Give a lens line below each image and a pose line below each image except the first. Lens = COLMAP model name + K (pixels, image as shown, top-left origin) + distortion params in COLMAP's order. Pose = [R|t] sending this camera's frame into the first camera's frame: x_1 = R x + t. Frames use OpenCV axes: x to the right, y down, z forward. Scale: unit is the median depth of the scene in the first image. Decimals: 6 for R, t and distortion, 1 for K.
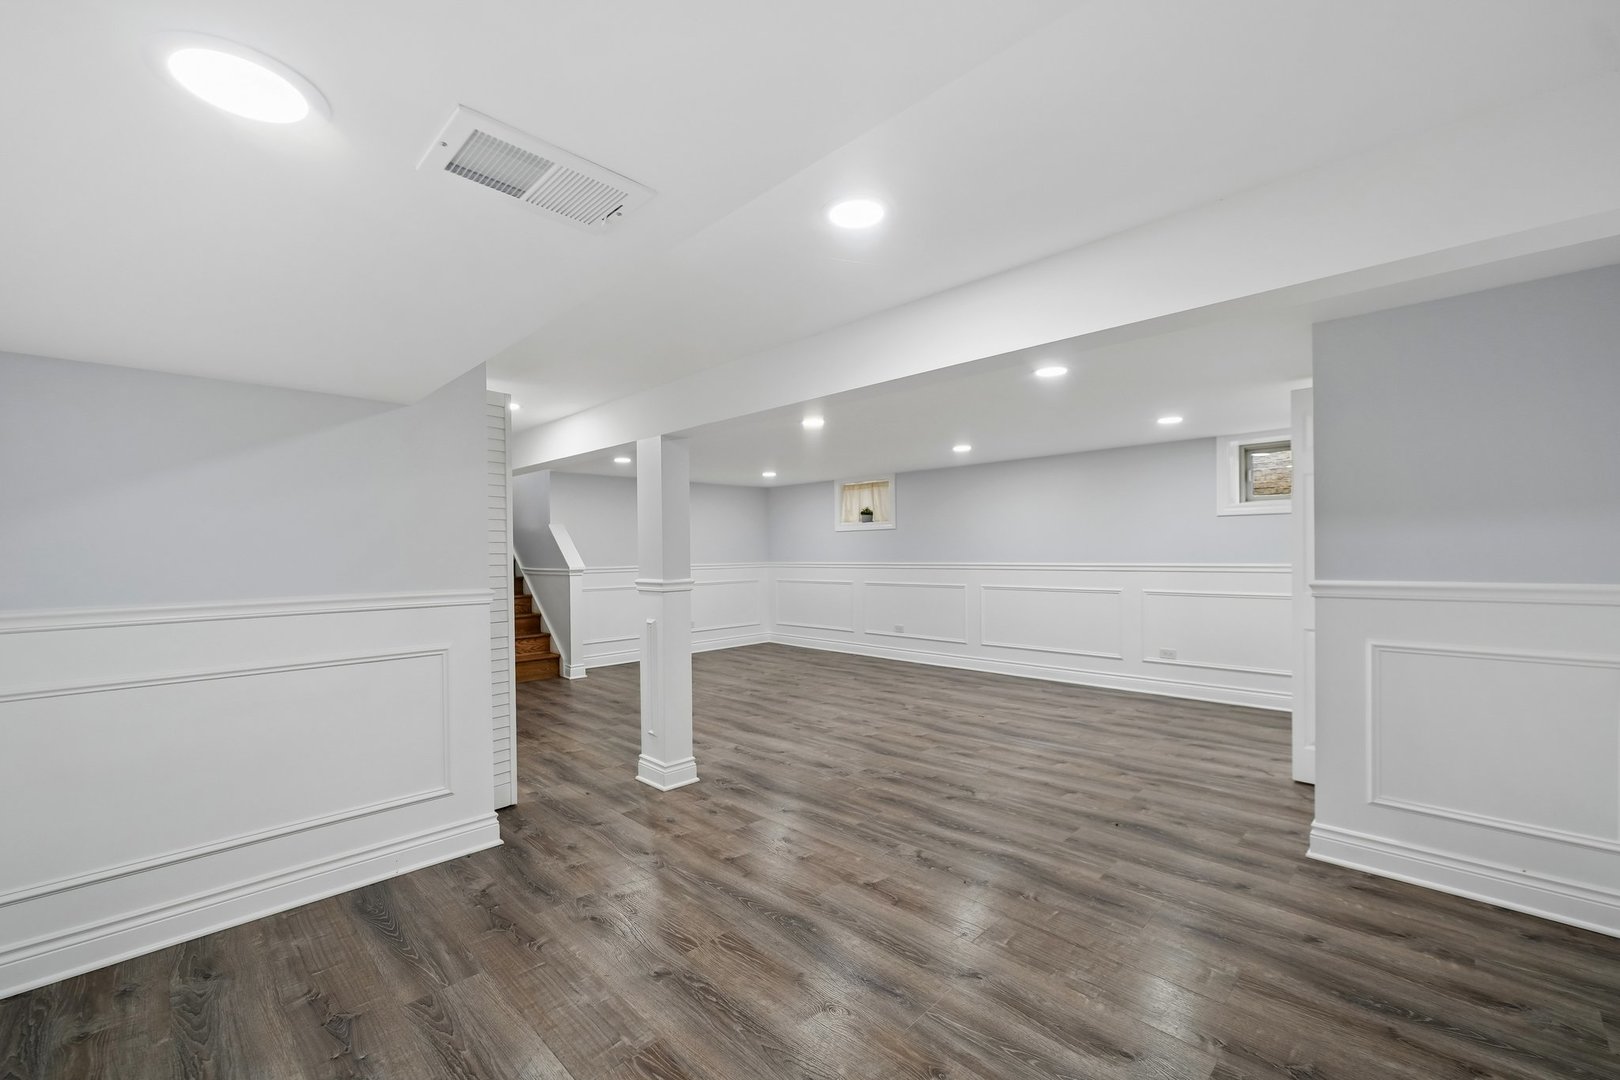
lens RADIAL K [[668.0, 0, 810.0], [0, 668.0, 540.0], [0, 0, 1]] dist [0.000691, 0.000010]
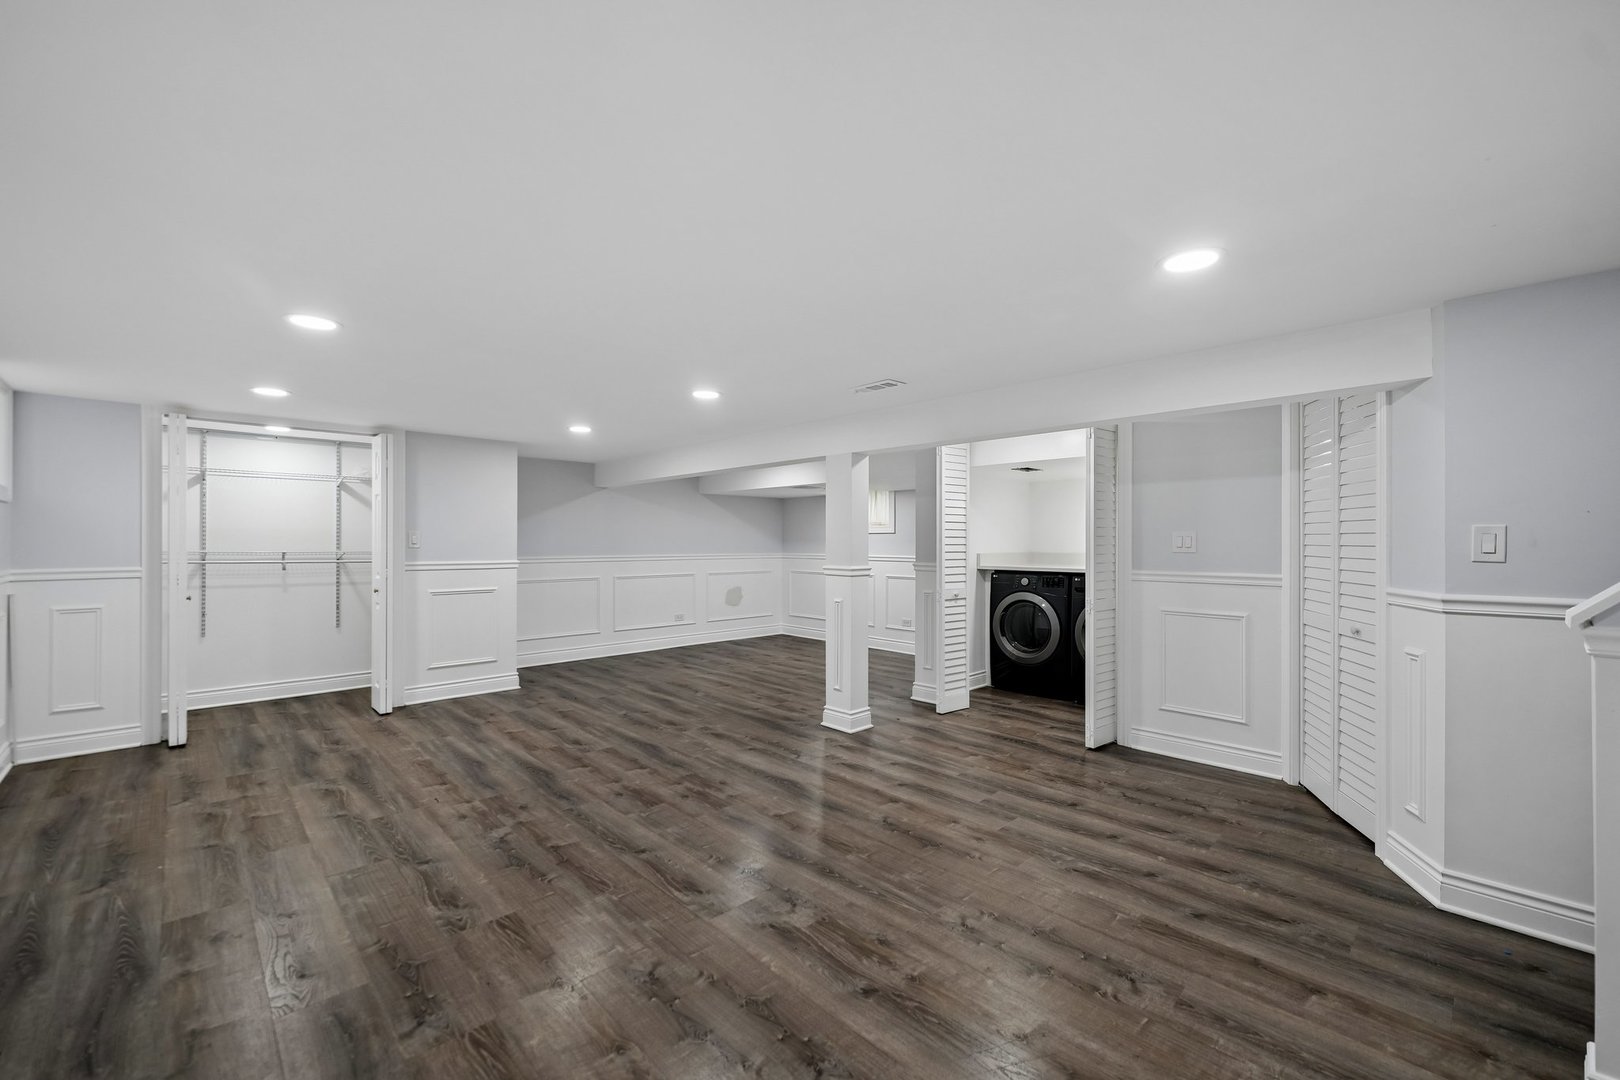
lens RADIAL K [[668.0, 0, 810.0], [0, 668.0, 540.0], [0, 0, 1]] dist [0.000691, 0.000010]
pose [[-0.999664, 0.010719, 0.023602, -0.151025], [0.010372, 0.999837, -0.014805, 0.023794], [-0.023757, -0.014555, -0.999612, 1.925220]]
